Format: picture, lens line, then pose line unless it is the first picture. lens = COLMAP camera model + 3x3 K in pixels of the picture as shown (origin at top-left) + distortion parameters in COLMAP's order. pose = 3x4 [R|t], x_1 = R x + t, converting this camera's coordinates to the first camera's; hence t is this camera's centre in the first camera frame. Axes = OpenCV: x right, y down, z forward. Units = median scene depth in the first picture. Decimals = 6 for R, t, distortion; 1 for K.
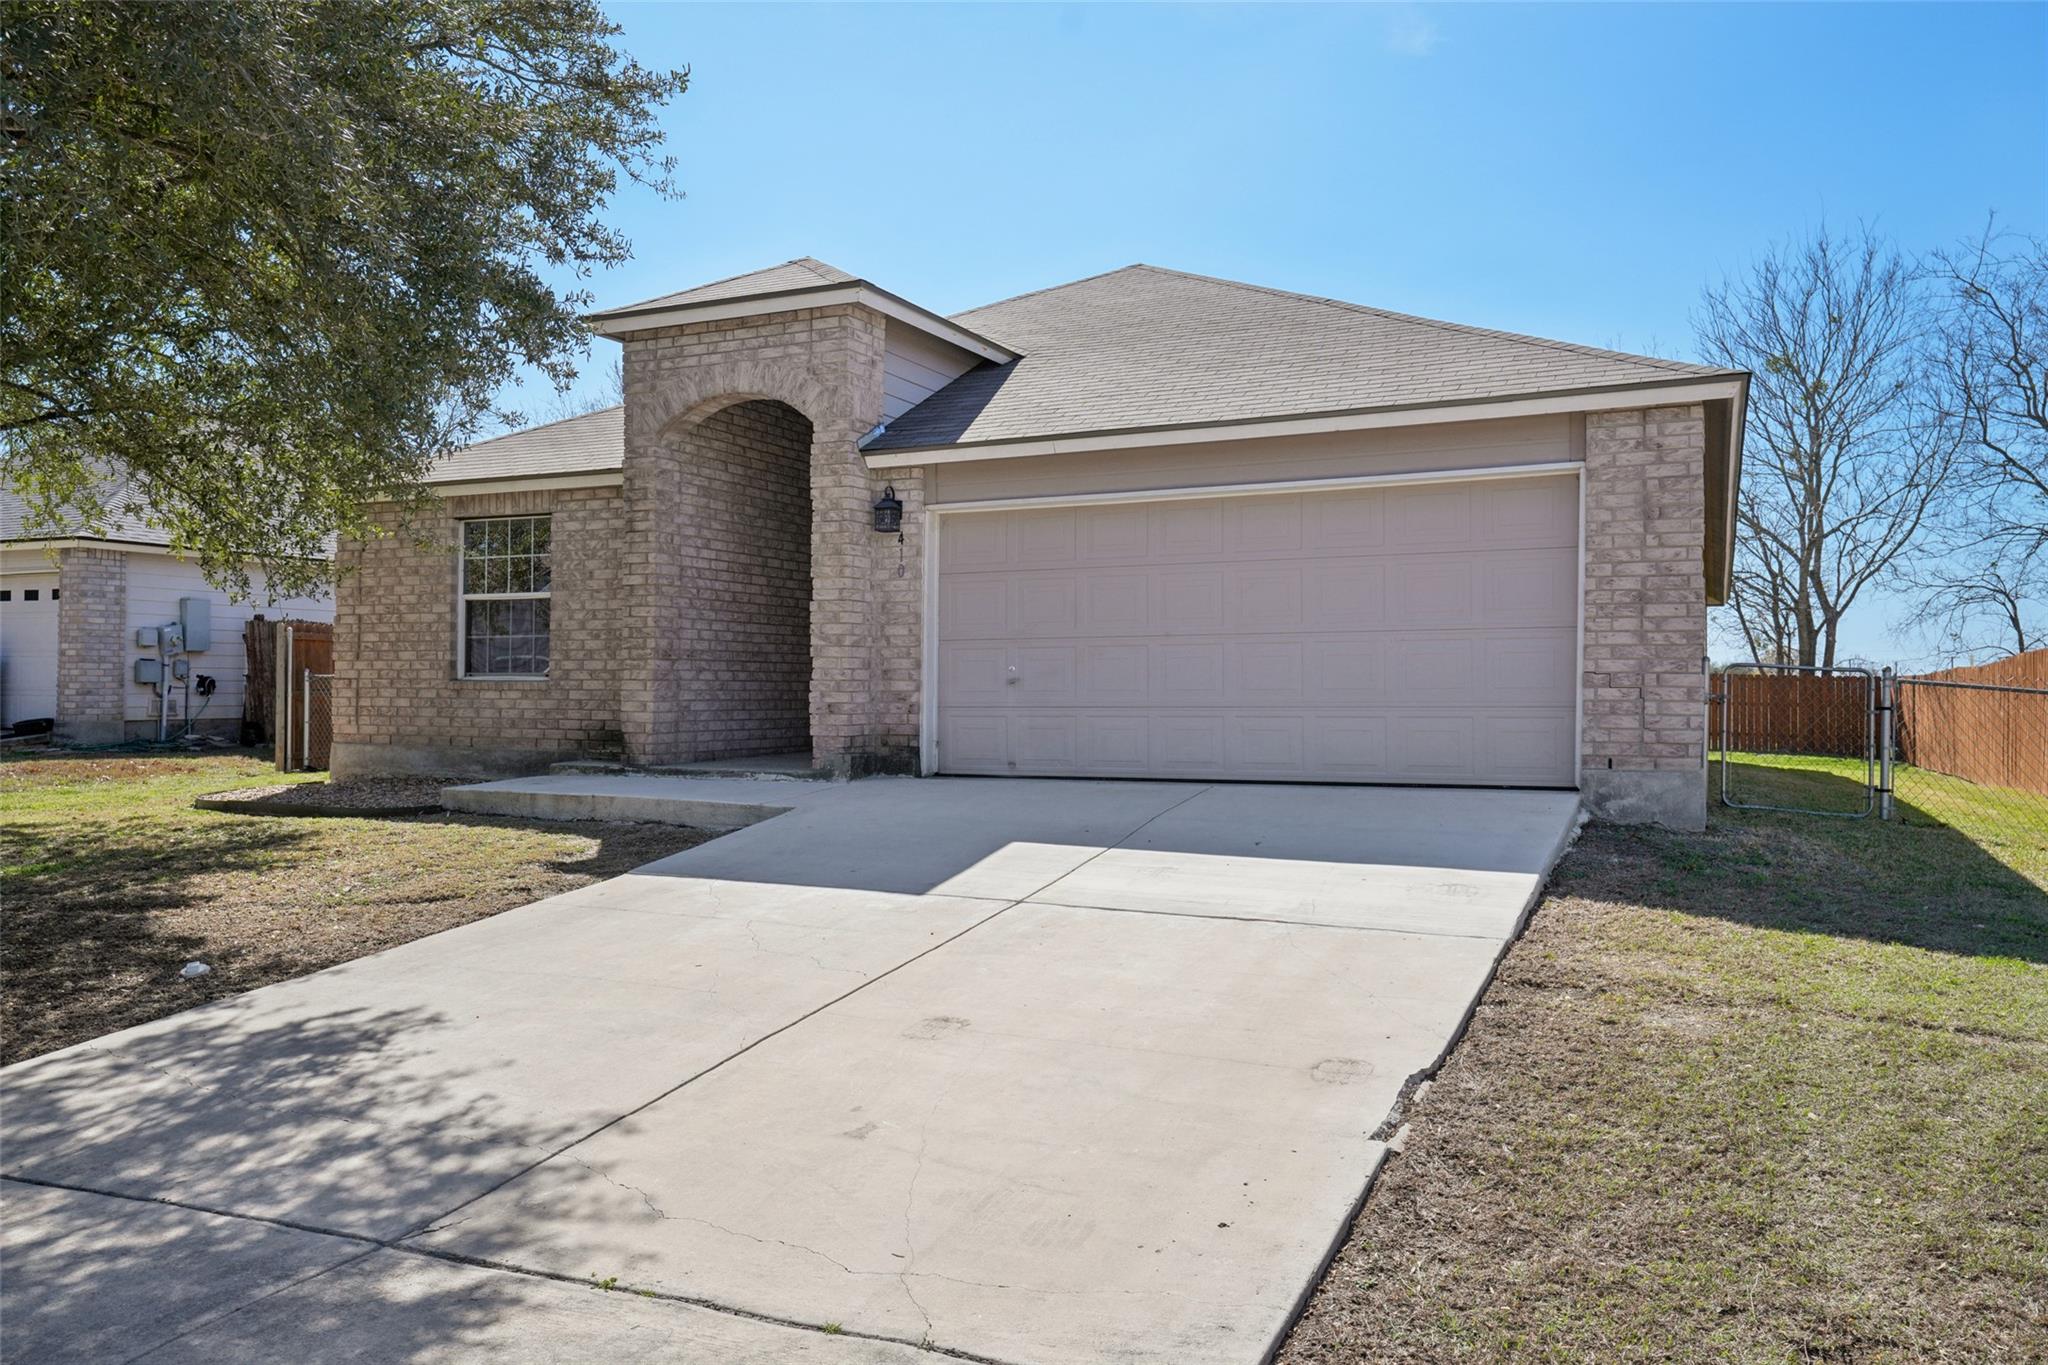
lens RADIAL K [[1528.5, 0, 1025.2], [0, 1528.5, 629.2], [0, 0, 1]] dist [0.003450, 0.000477]
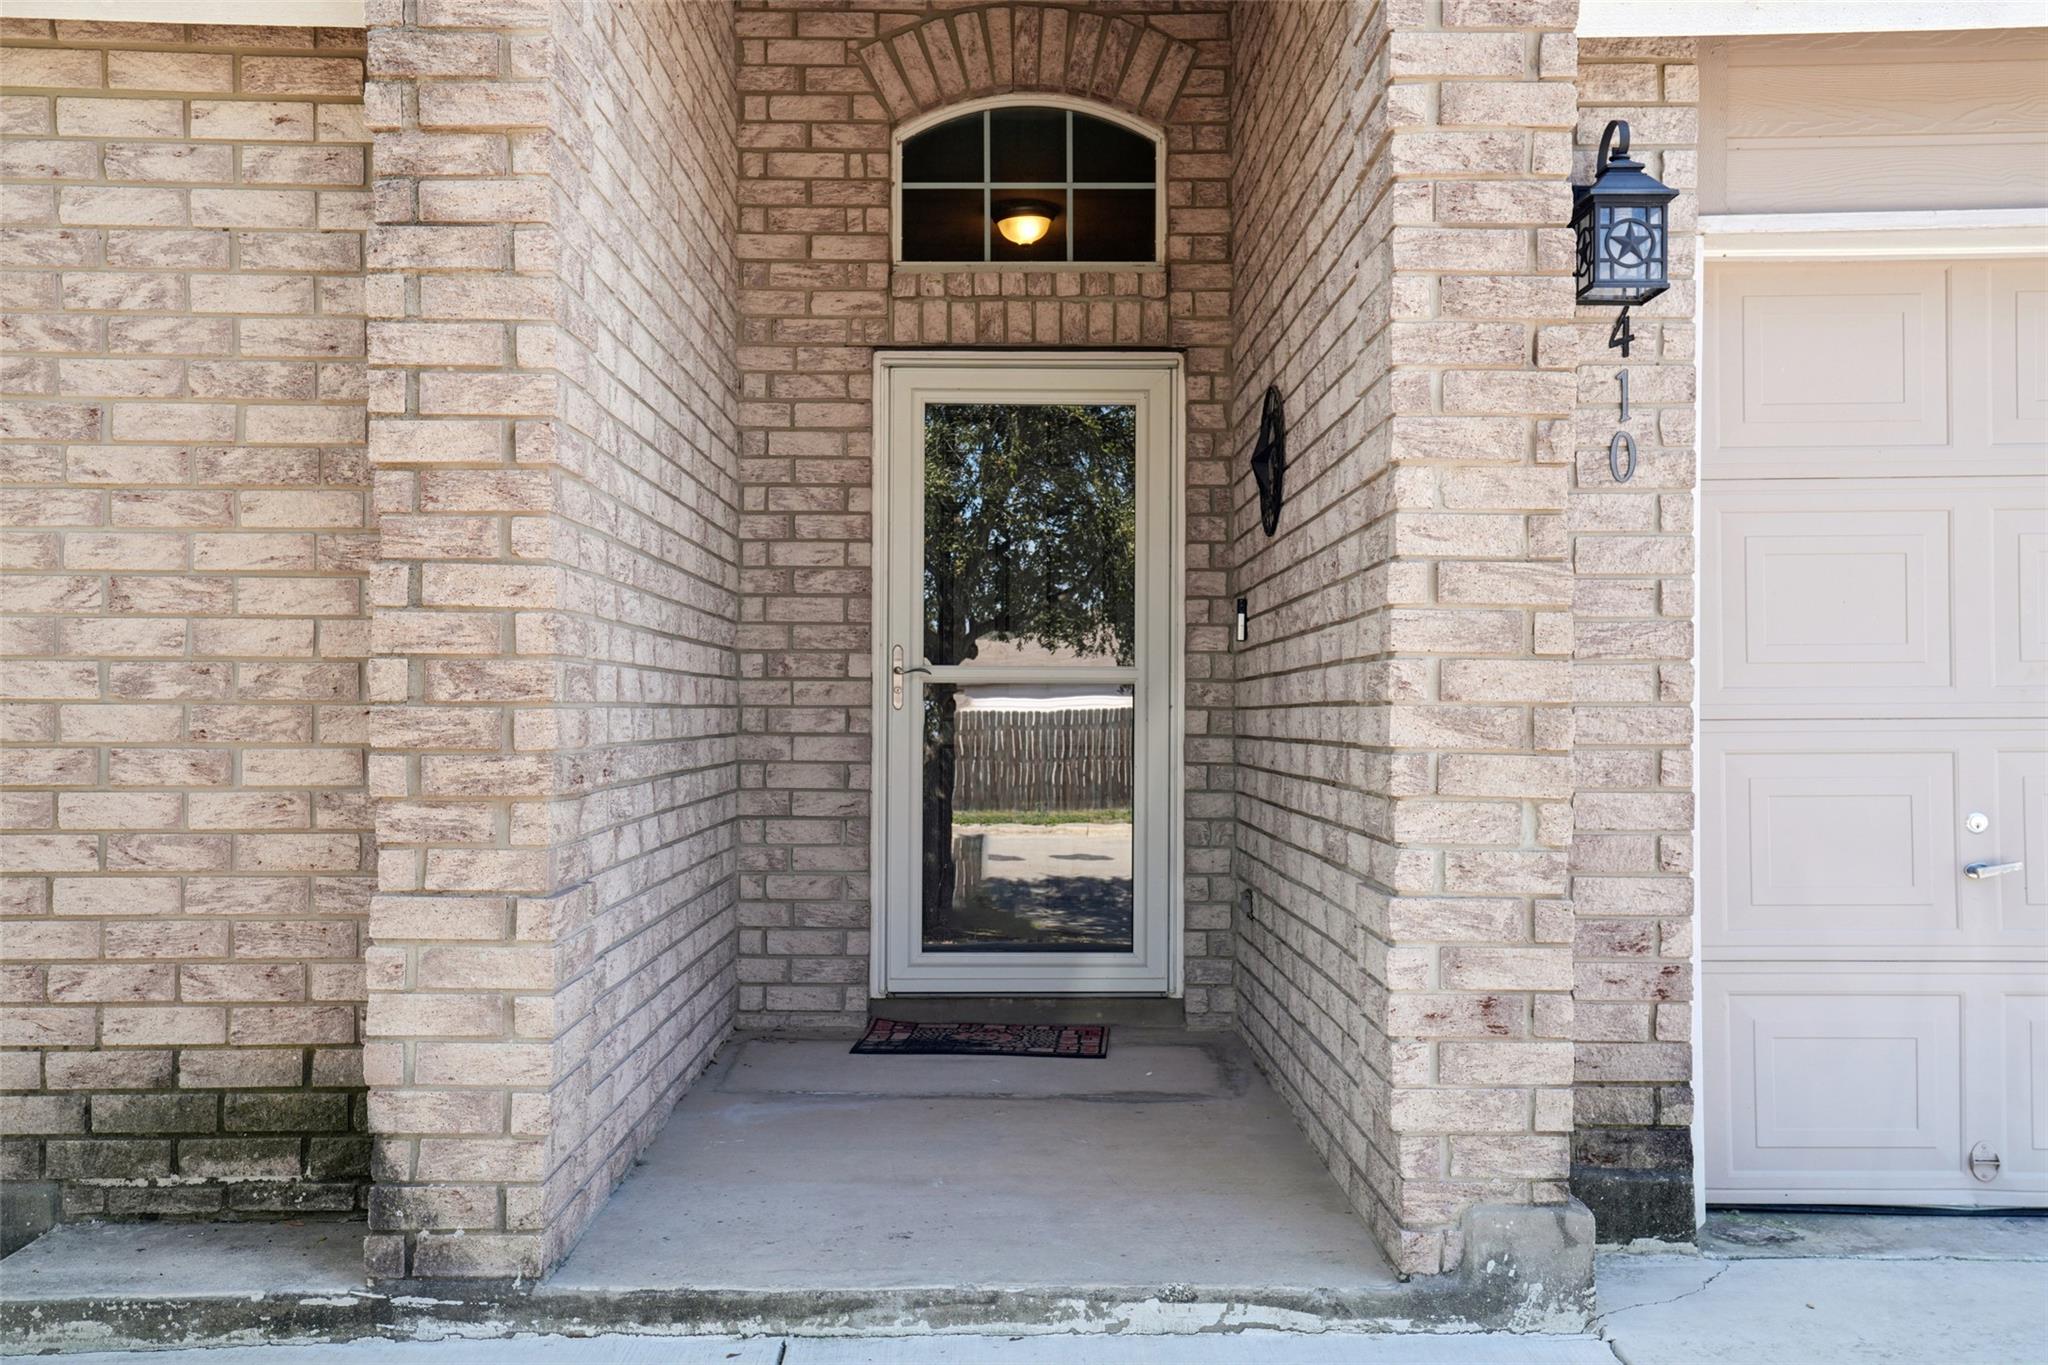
lens RADIAL K [[1819.5, 0, 1016.9], [0, 1819.5, 677.2], [0, 0, 1]] dist [0.055625, 0.005957]
pose [[0.899211, 0.005389, 0.437481, -0.296332], [-0.015568, 0.999685, 0.019684, -0.004742], [-0.437237, -0.024511, 0.899012, 0.724158]]
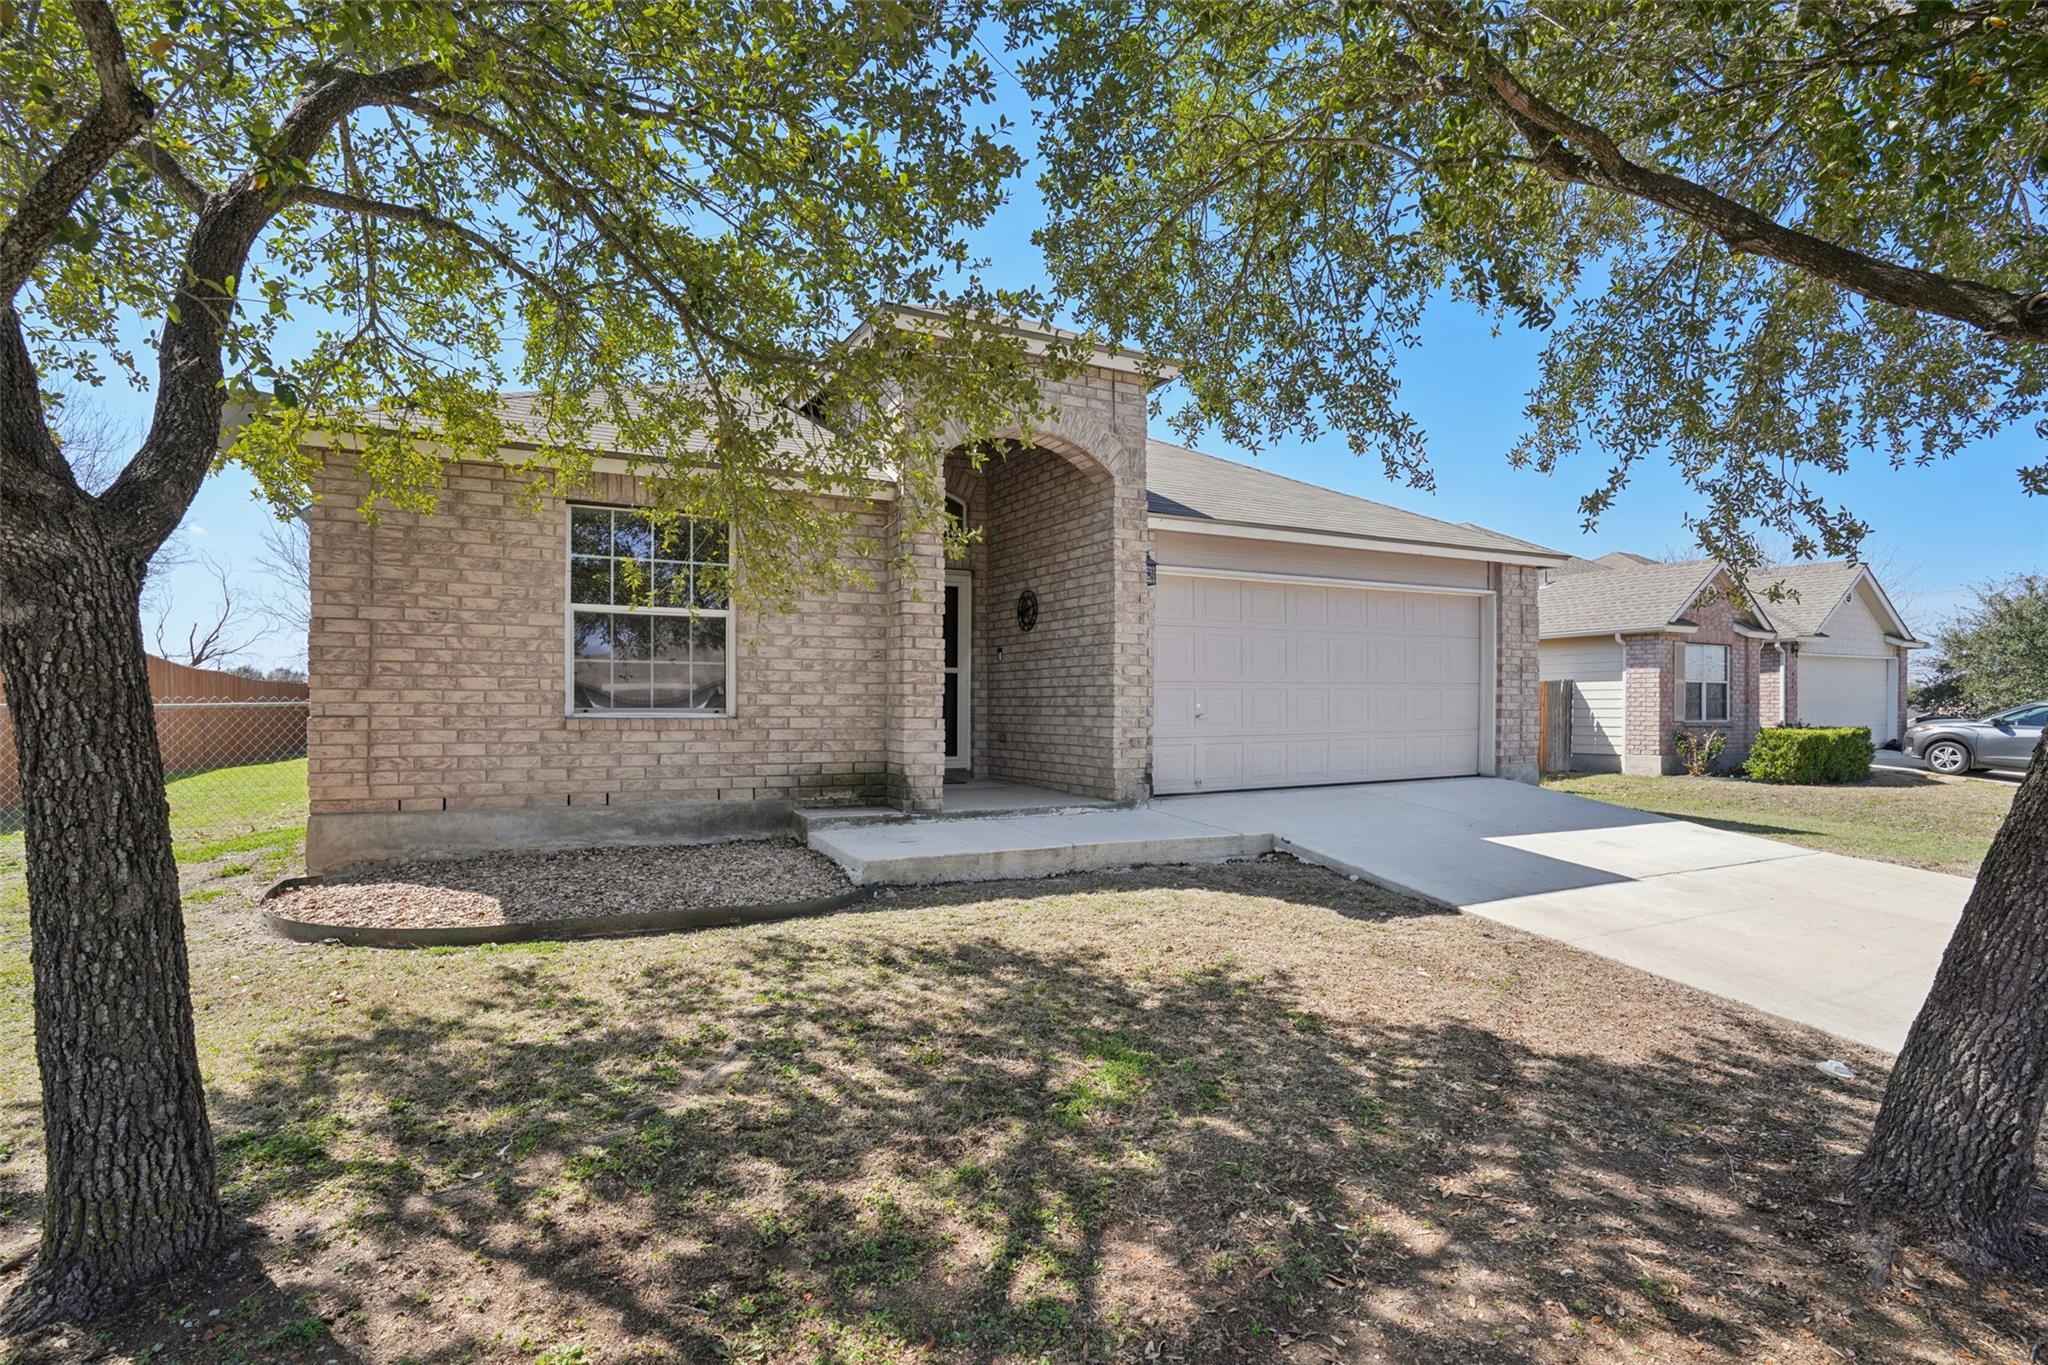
lens RADIAL K [[1024.7, 0, 1023.4], [0, 1024.7, 686.4], [0, 0, 1]] dist [-0.059741, 0.000021]
pose [[0.587227, 0.012076, 0.809332, -0.712374], [-0.033538, 0.999393, 0.009422, 0.006608], [-0.808727, -0.032676, 0.587275, 0.590444]]
